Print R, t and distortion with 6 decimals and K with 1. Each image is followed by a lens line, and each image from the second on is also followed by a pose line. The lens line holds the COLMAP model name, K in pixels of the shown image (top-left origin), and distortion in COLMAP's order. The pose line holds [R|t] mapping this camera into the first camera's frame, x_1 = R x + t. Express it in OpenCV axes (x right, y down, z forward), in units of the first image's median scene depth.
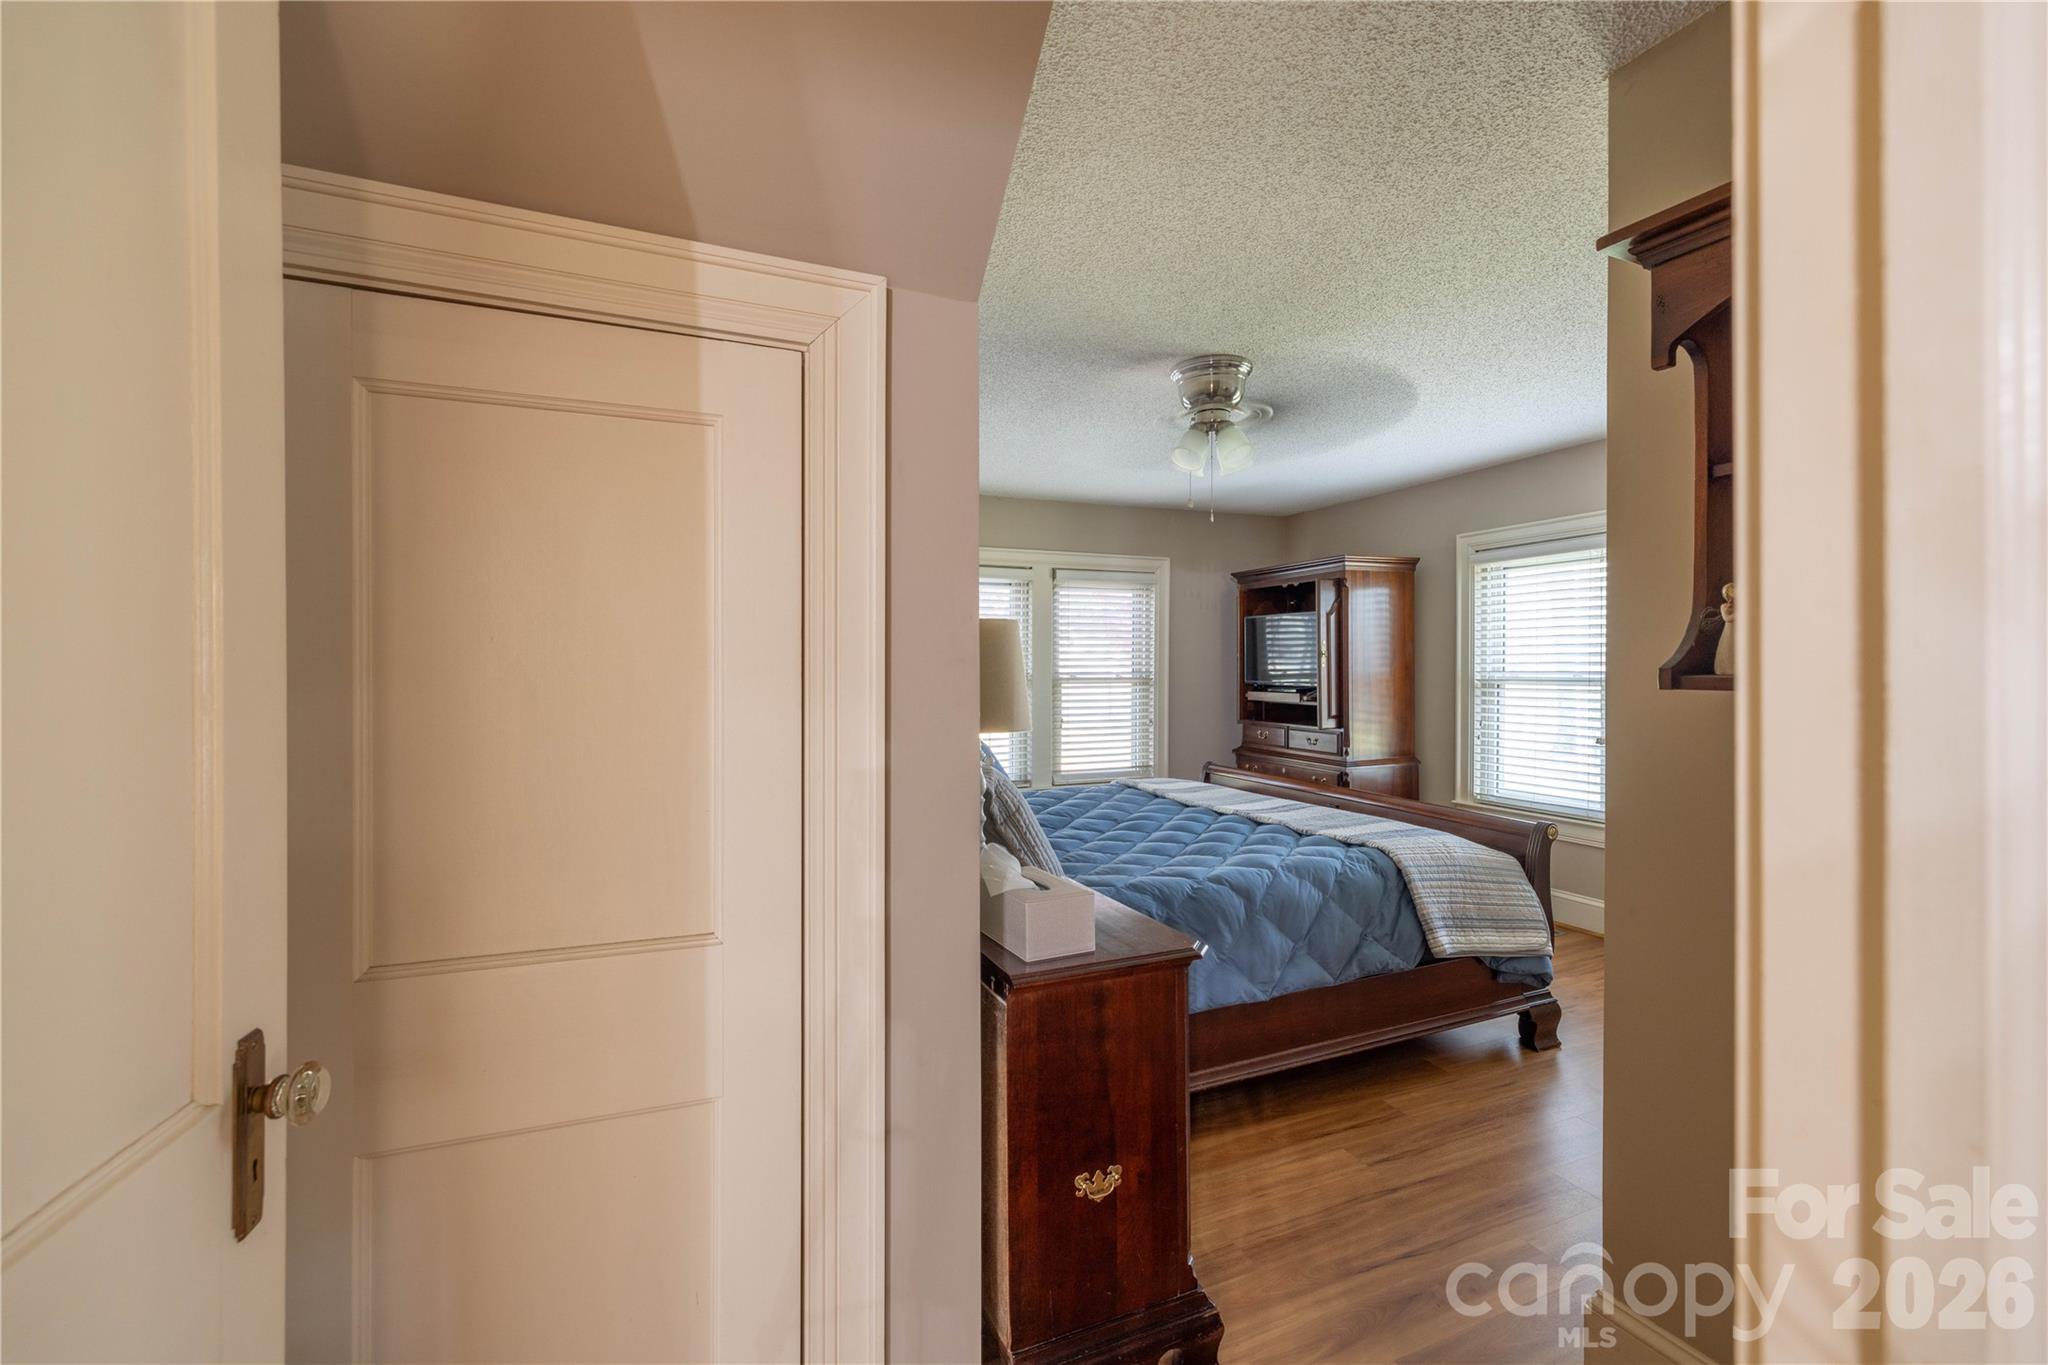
lens RADIAL K [[879.9, 0, 1030.2], [0, 879.9, 669.4], [0, 0, 1]] dist [-0.000136, 0.000167]
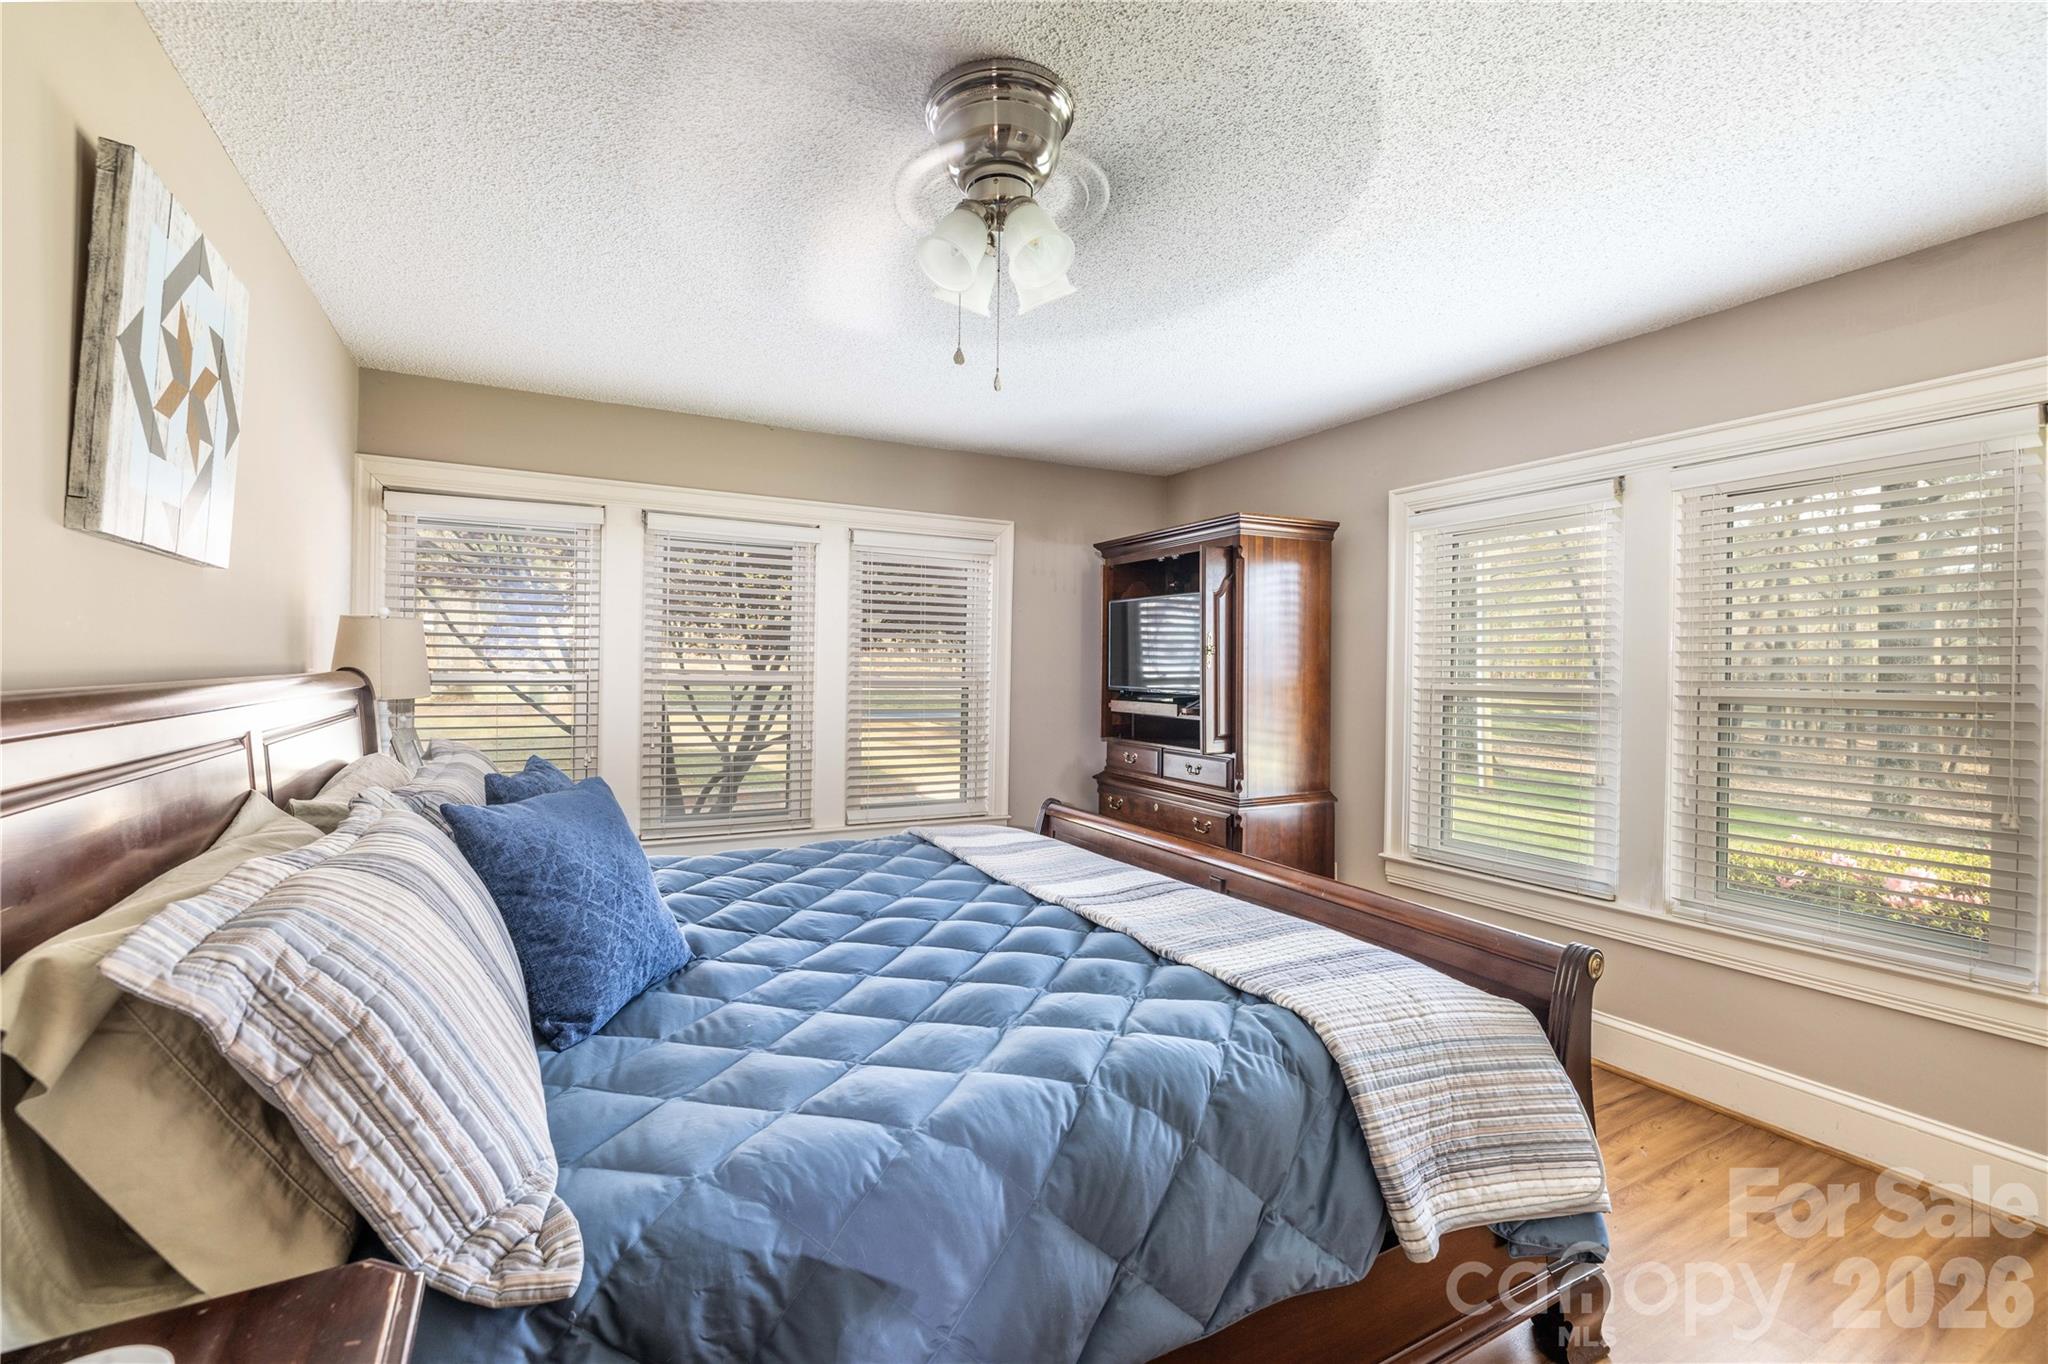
lens RADIAL K [[845.2, 0, 1011.3], [0, 845.2, 664.2], [0, 0, 1]] dist [0.001344, 0.000392]
pose [[0.996846, 0.015714, 0.077788, 0.125010], [-0.014948, 0.999834, -0.010417, 0.003949], [-0.077938, 0.009222, 0.996916, 0.342431]]
